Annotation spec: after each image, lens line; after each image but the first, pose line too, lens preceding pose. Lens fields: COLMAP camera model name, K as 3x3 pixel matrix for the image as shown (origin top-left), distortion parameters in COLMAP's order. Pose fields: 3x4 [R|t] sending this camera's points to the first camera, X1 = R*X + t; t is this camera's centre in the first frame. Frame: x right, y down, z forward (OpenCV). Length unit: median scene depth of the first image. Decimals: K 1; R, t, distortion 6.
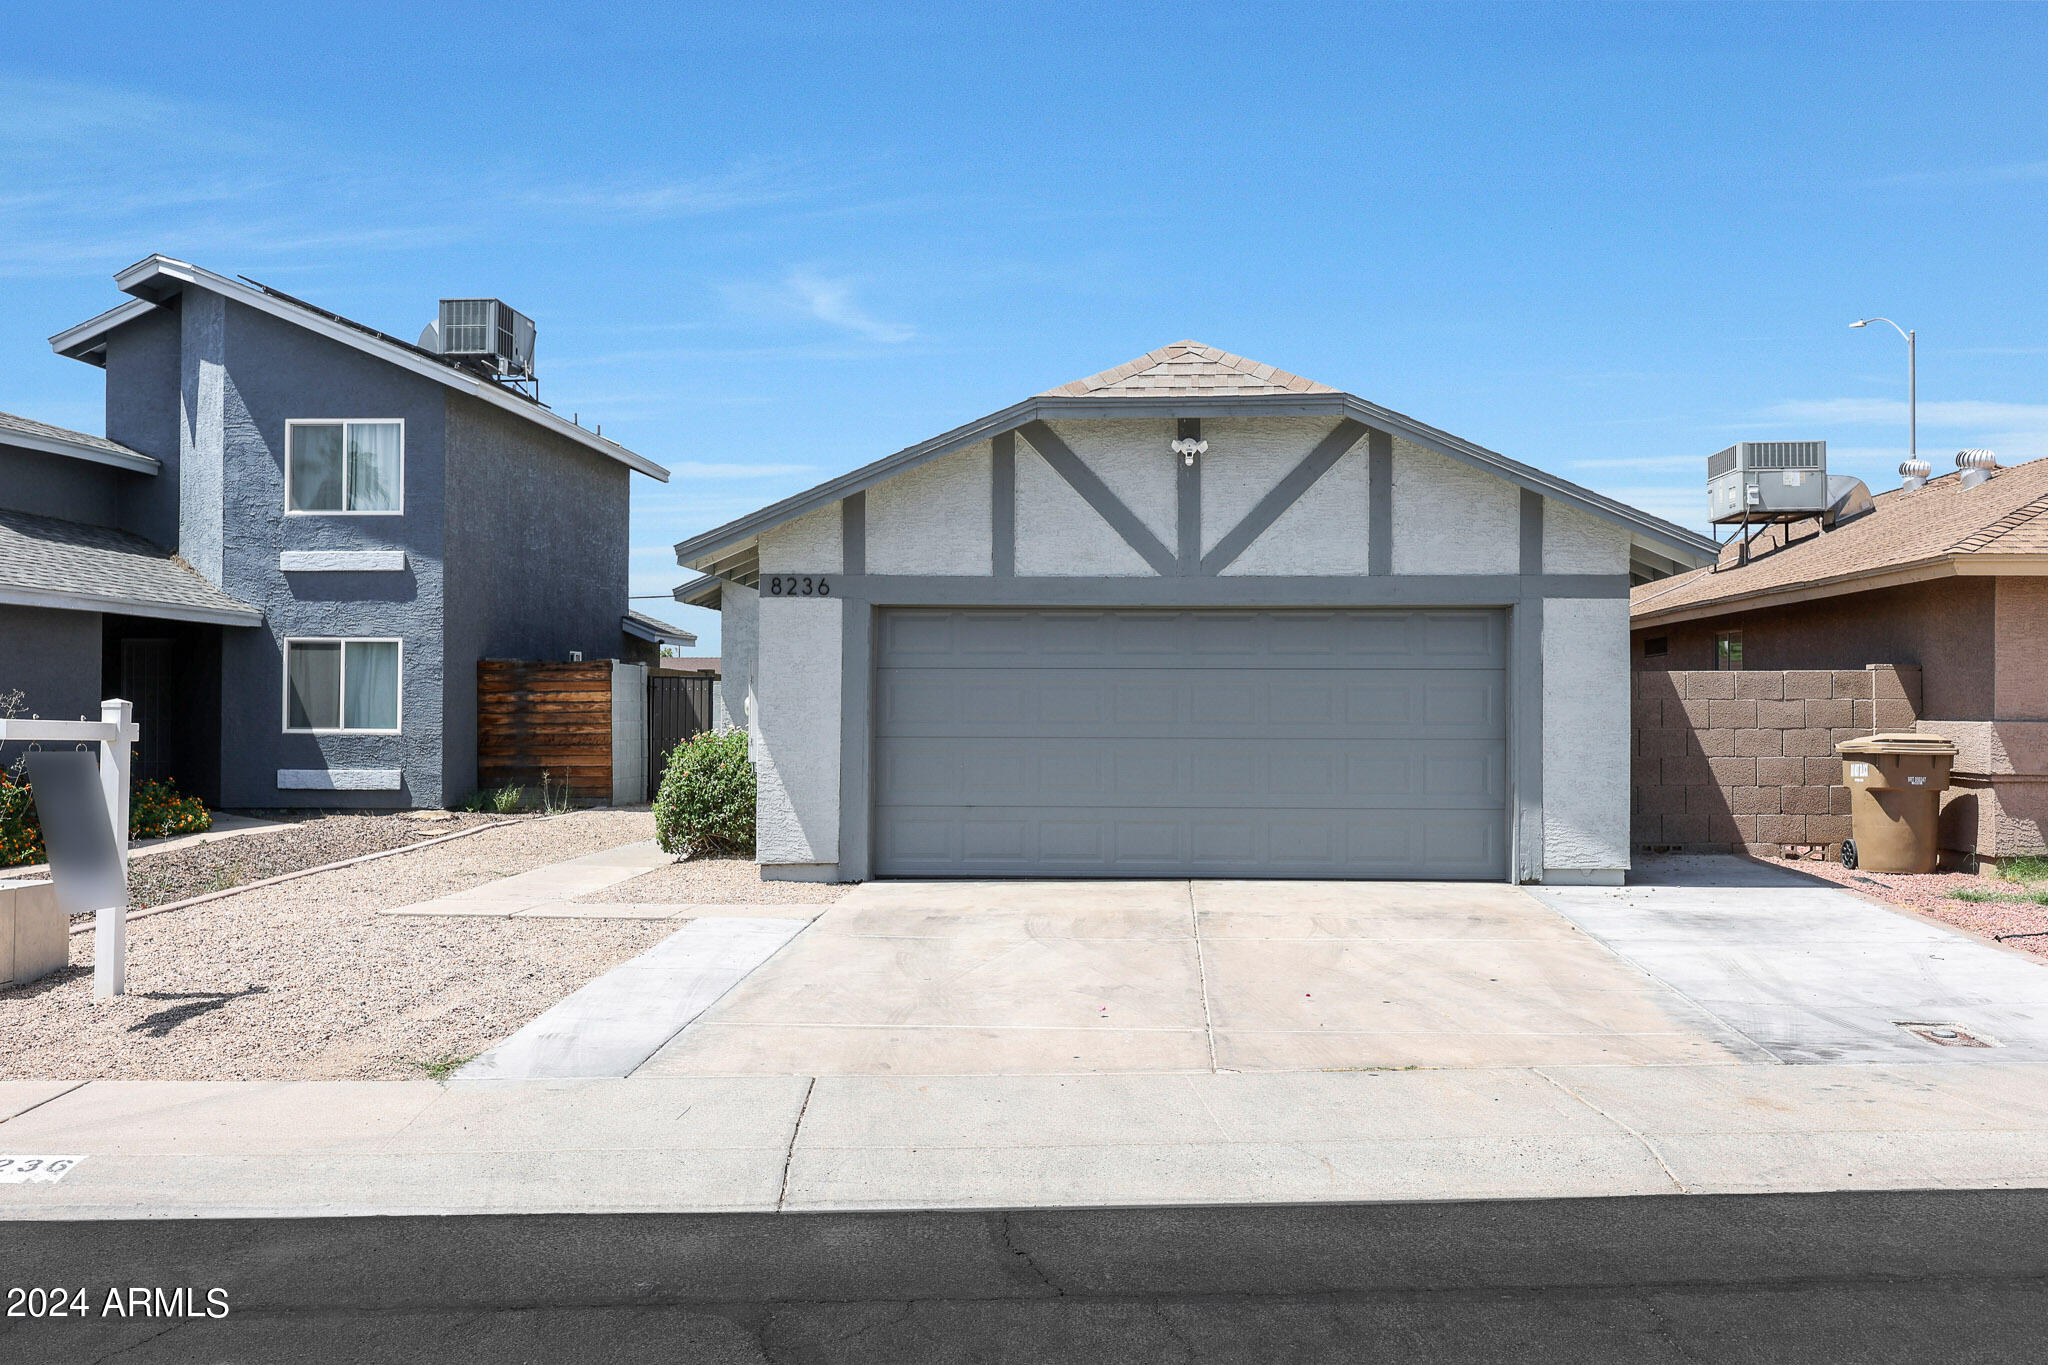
lens RADIAL K [[1898.4, 0, 1024.2], [0, 1898.4, 683.6], [0, 0, 1]] dist [-0.002102, -0.000009]
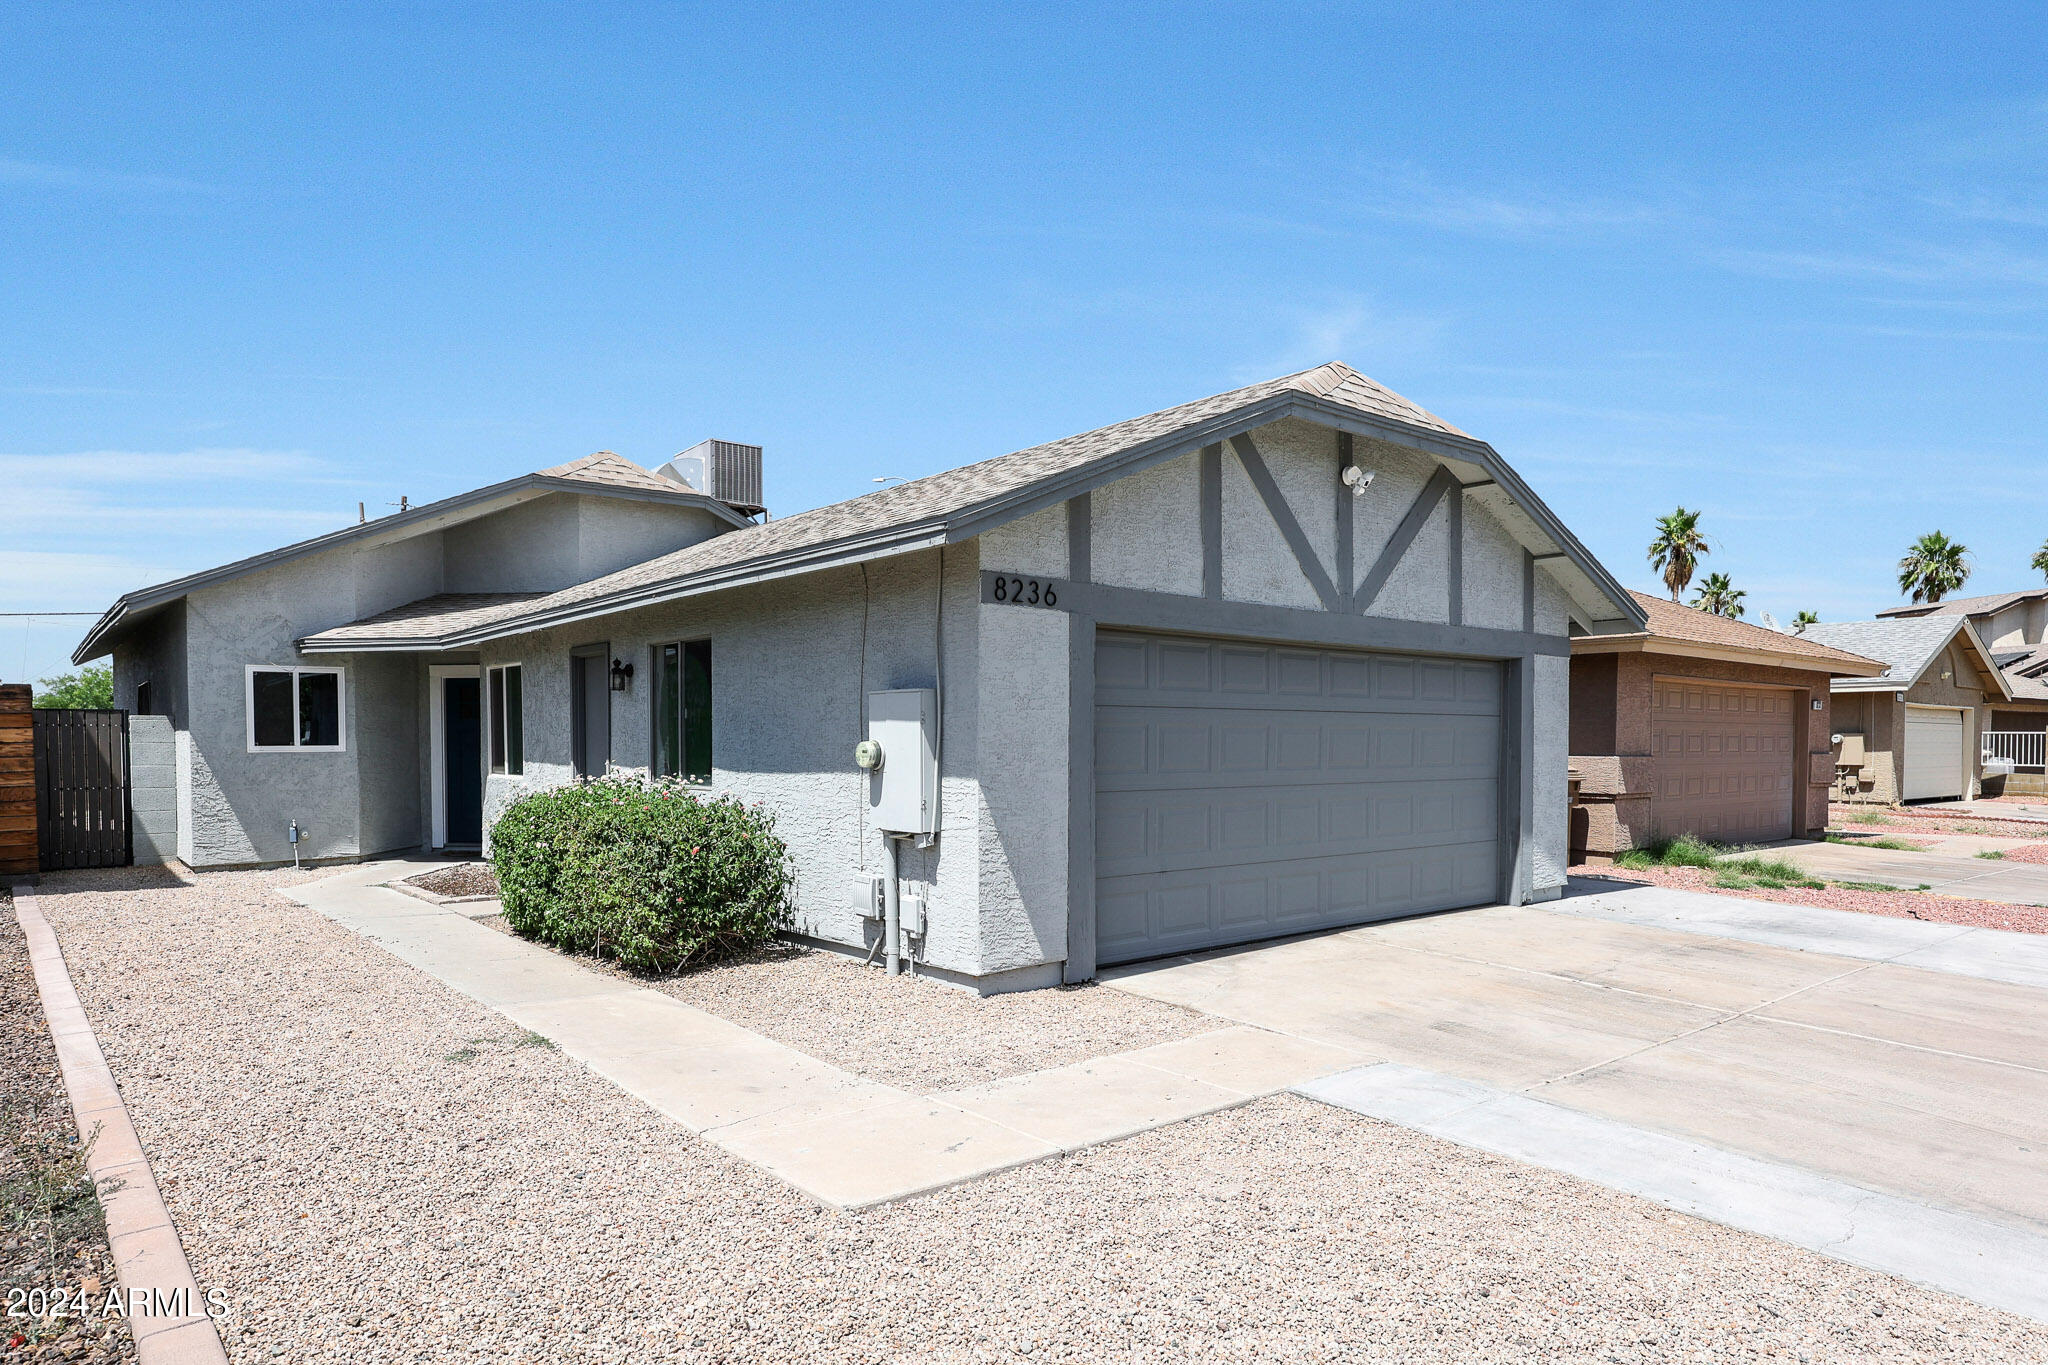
lens RADIAL K [[1251.5, 0, 1056.8], [0, 1251.5, 760.2], [0, 0, 1]] dist [0.002326, 0.000135]
pose [[0.723382, -0.013055, 0.690324, -0.446721], [-0.008251, 0.999586, 0.027550, 0.000530], [-0.690398, -0.025625, 0.722975, 0.641950]]
